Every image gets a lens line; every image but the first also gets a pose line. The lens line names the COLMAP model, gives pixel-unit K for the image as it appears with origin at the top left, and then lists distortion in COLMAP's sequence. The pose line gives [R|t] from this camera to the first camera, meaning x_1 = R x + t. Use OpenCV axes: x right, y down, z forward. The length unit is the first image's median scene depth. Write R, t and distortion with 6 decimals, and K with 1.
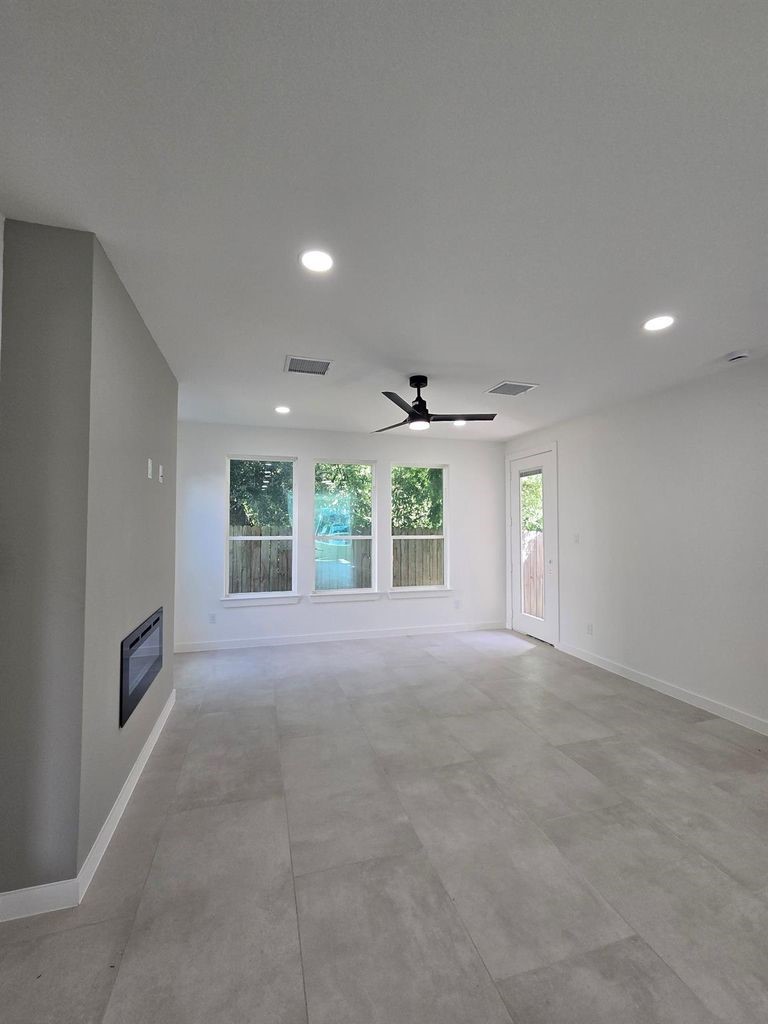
lens RADIAL K [[422.2, 0, 382.2], [0, 422.2, 509.3], [0, 0, 1]] dist [-0.000812, -0.001505]
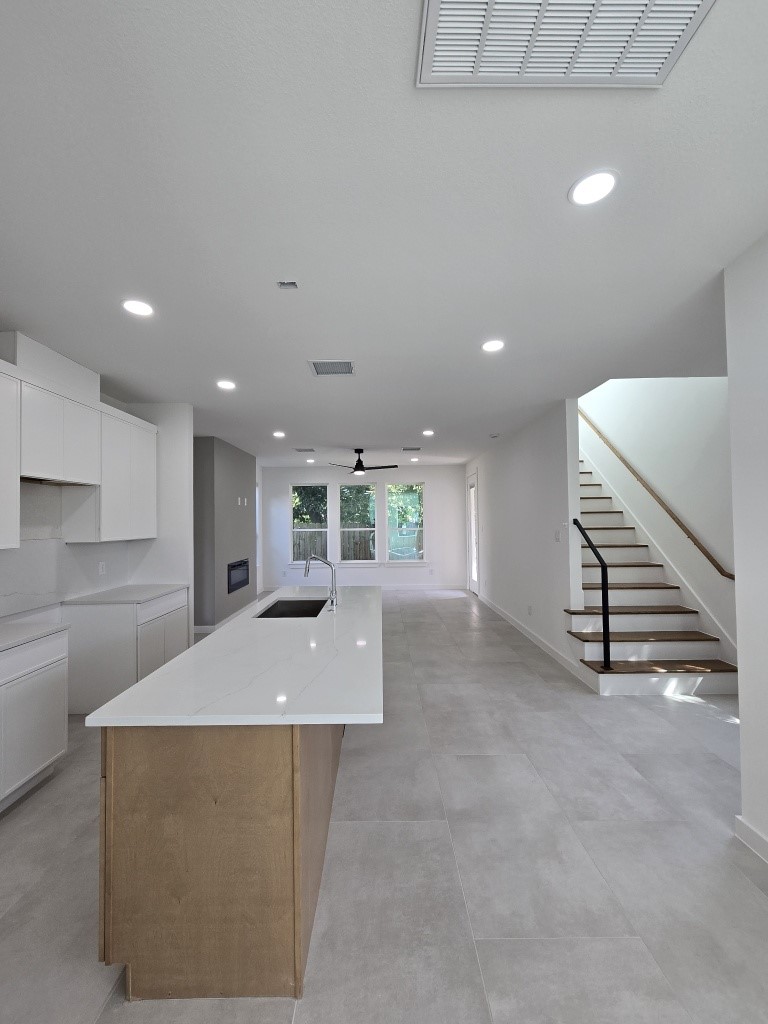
lens RADIAL K [[422.2, 0, 382.1], [0, 422.2, 514.1], [0, 0, 1]] dist [-0.000812, -0.001505]
pose [[0.960216, -0.015848, -0.278807, 0.489835], [0.023061, 0.999478, 0.022609, -0.029697], [0.278303, -0.028139, 0.960081, -0.596244]]
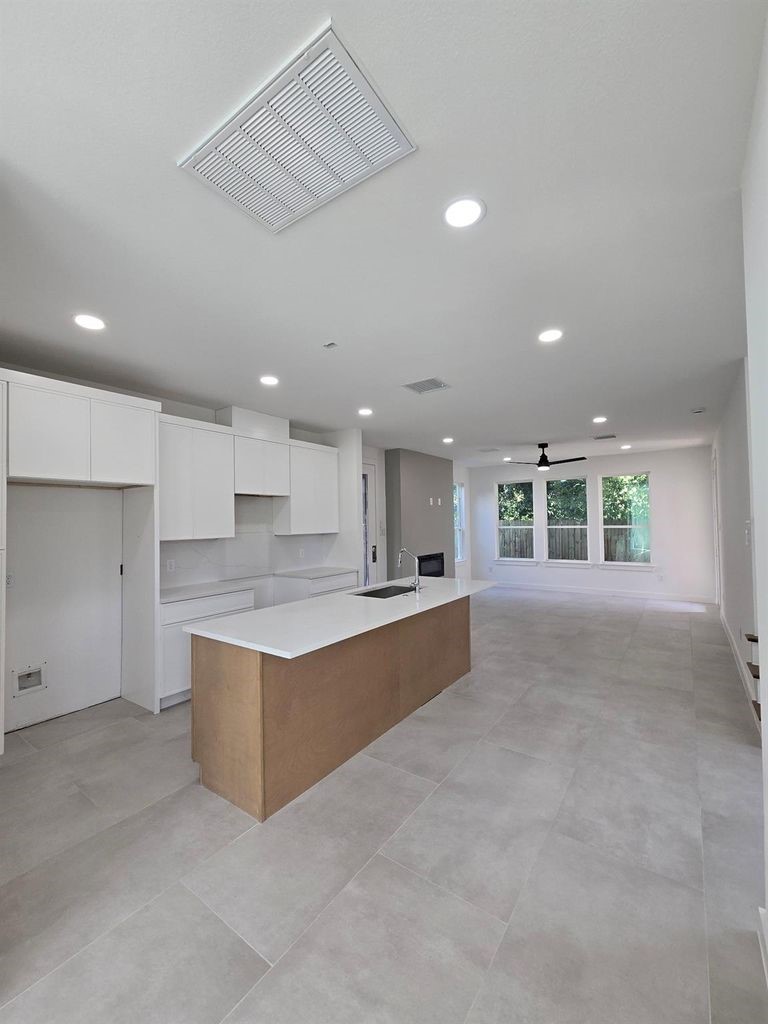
lens RADIAL K [[422.2, 0, 376.8], [0, 422.2, 515.1], [0, 0, 1]] dist [-0.000812, -0.001505]
pose [[0.611837, -0.022255, -0.790671, 0.747849], [0.048898, 0.998756, 0.009726, -0.026469], [0.789471, -0.044613, 0.612164, -0.524724]]
